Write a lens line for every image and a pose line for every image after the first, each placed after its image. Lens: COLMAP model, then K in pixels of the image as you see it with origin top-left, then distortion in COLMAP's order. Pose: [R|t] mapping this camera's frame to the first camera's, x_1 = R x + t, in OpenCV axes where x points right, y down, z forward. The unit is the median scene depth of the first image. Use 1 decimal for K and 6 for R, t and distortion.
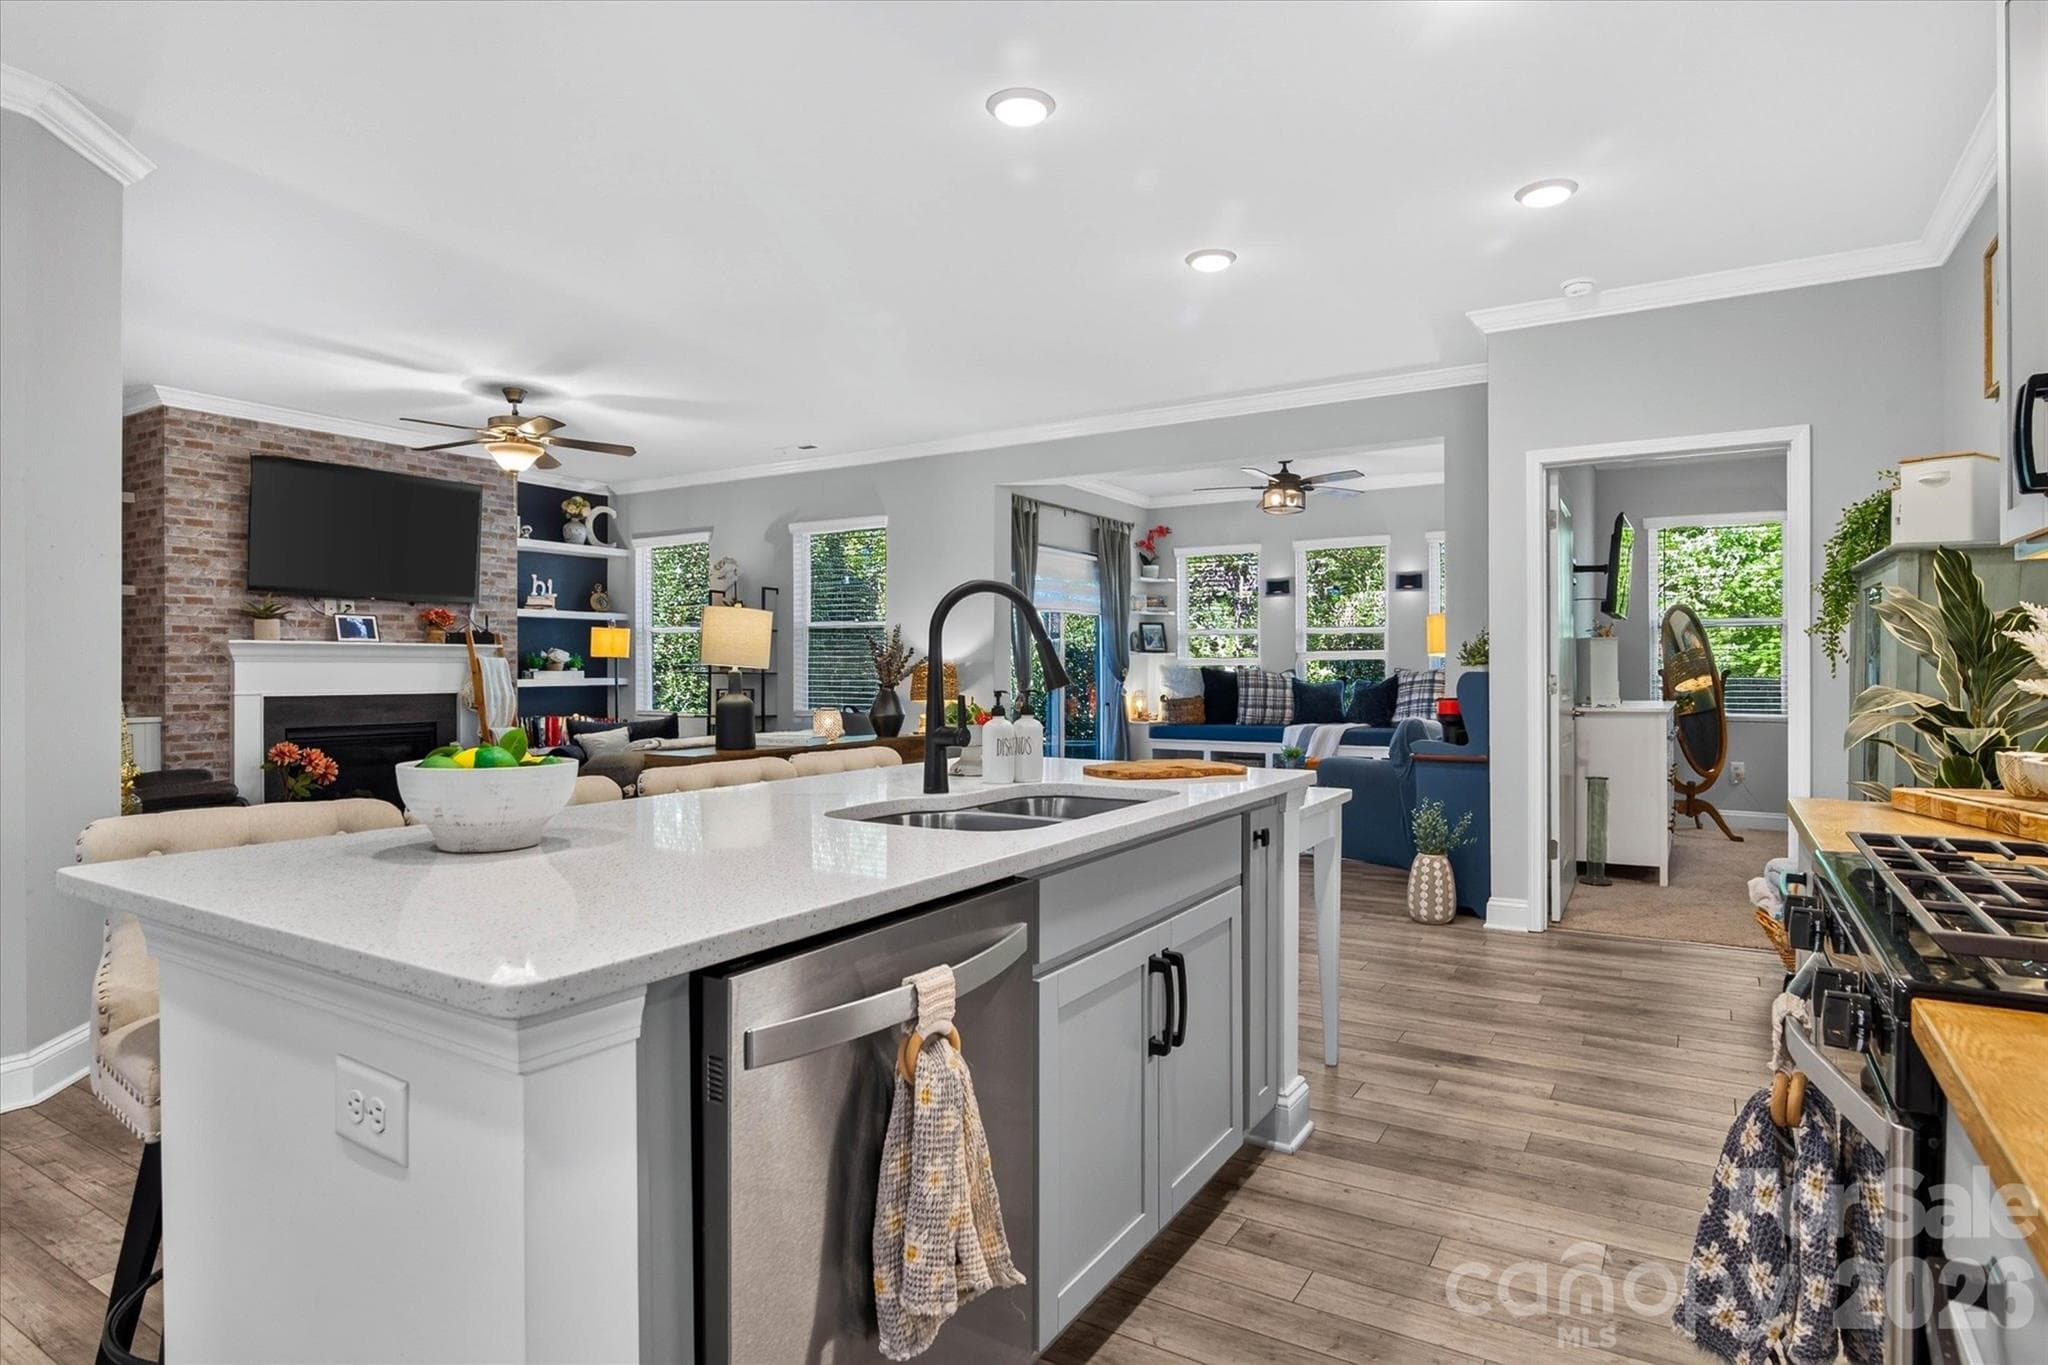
lens RADIAL K [[1110.0, 0, 1024.0], [0, 1110.0, 682.5], [0, 0, 1]] dist [-0.000578, 0.000023]
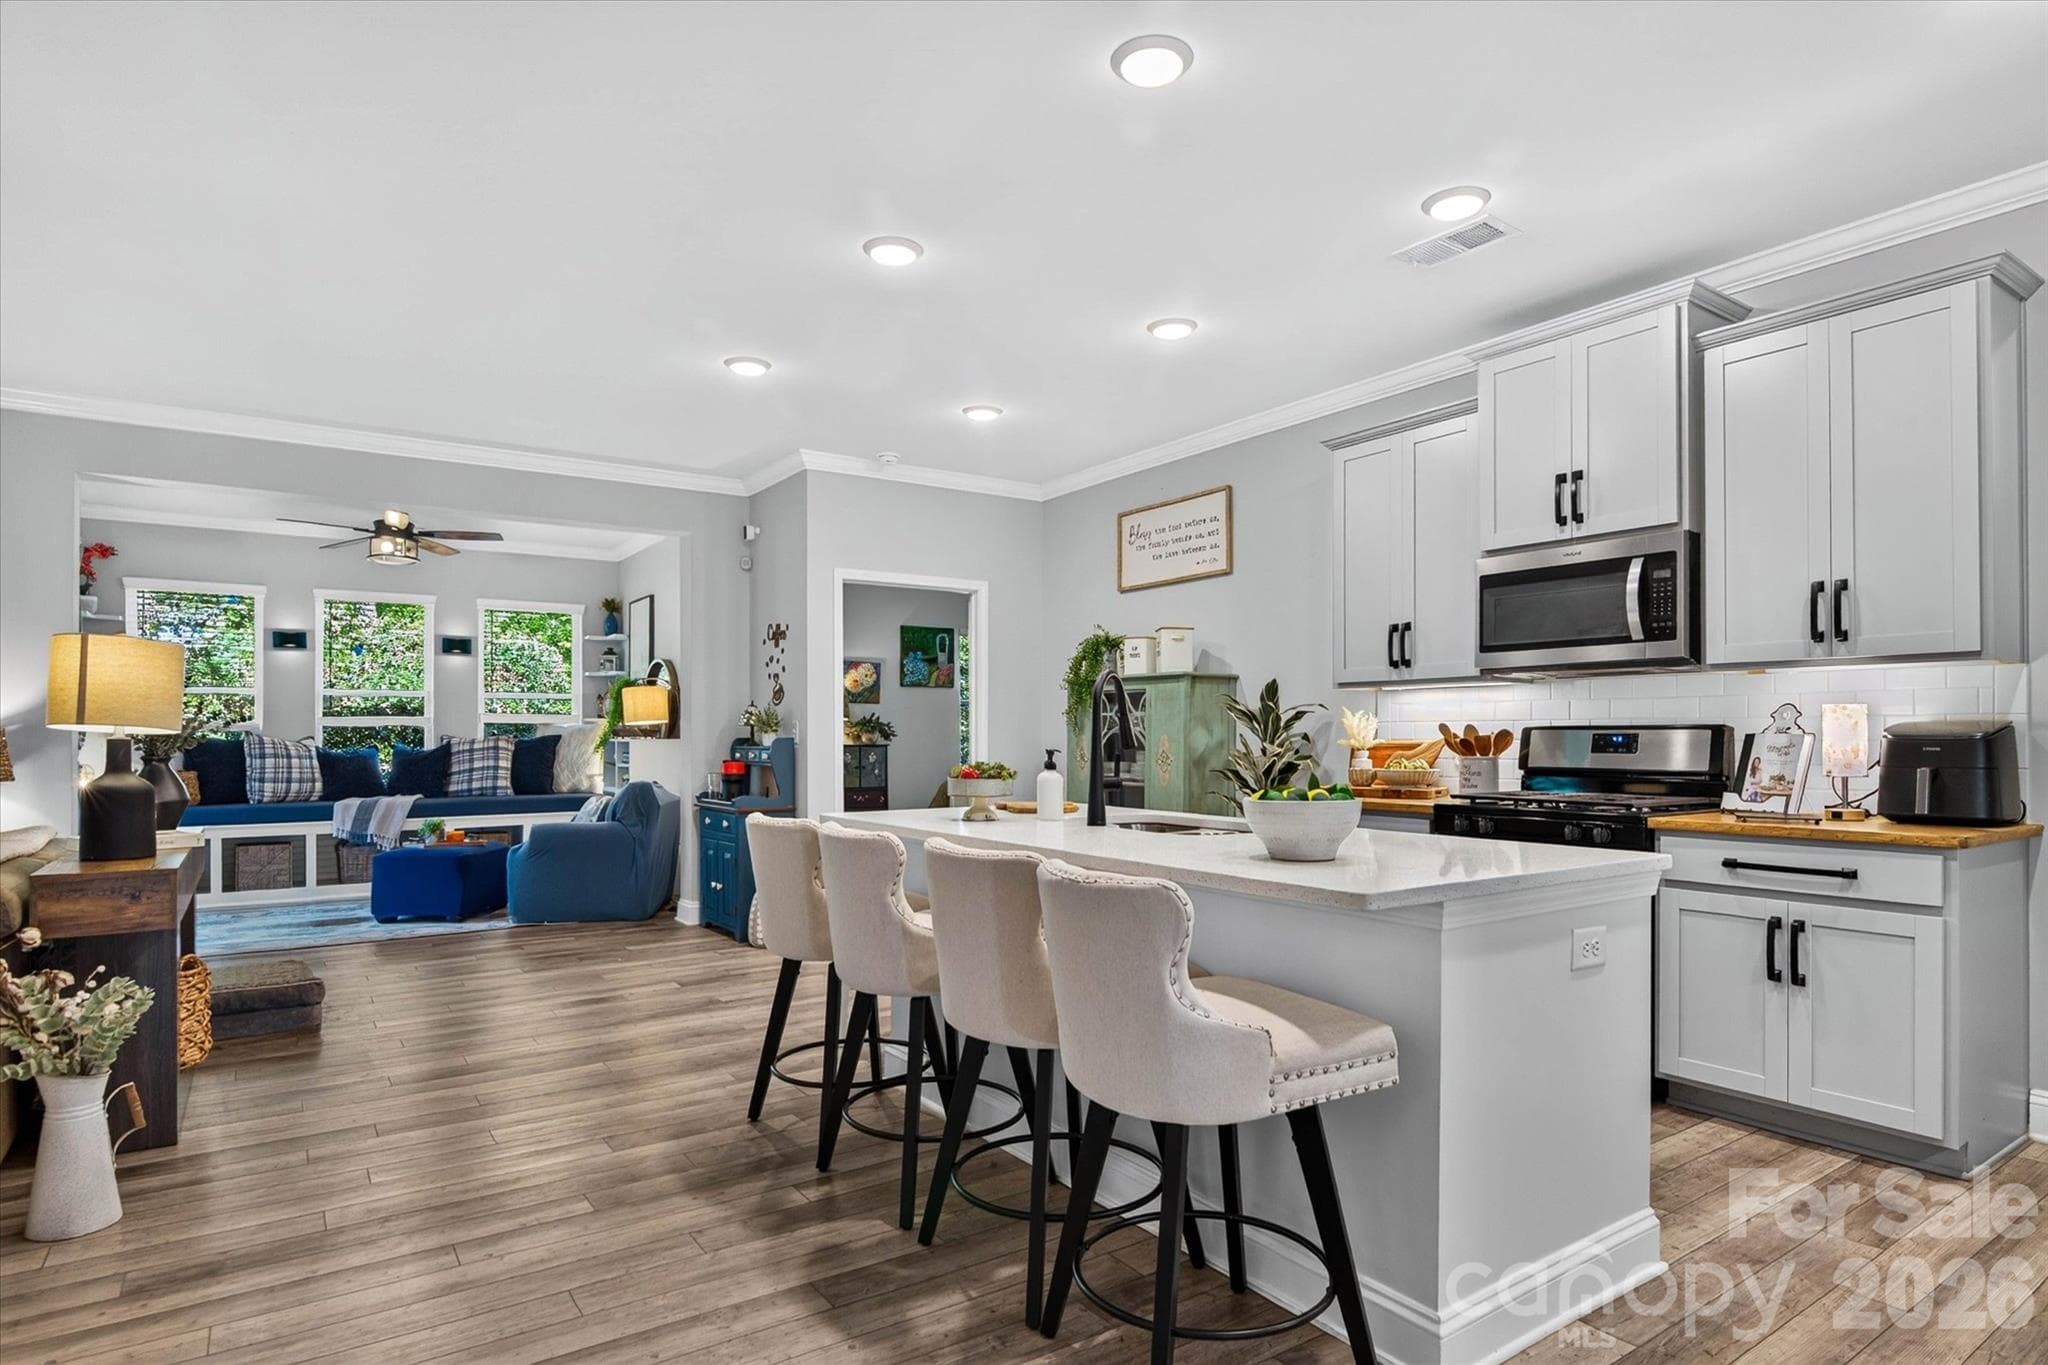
lens RADIAL K [[1110.0, 0, 1024.0], [0, 1110.0, 682.5], [0, 0, 1]] dist [-0.000578, 0.000023]
pose [[0.403995, 0.047069, 0.913549, -0.345835], [0.010228, 0.998380, -0.055963, 0.000361], [-0.914704, 0.031953, 0.402859, 0.152843]]
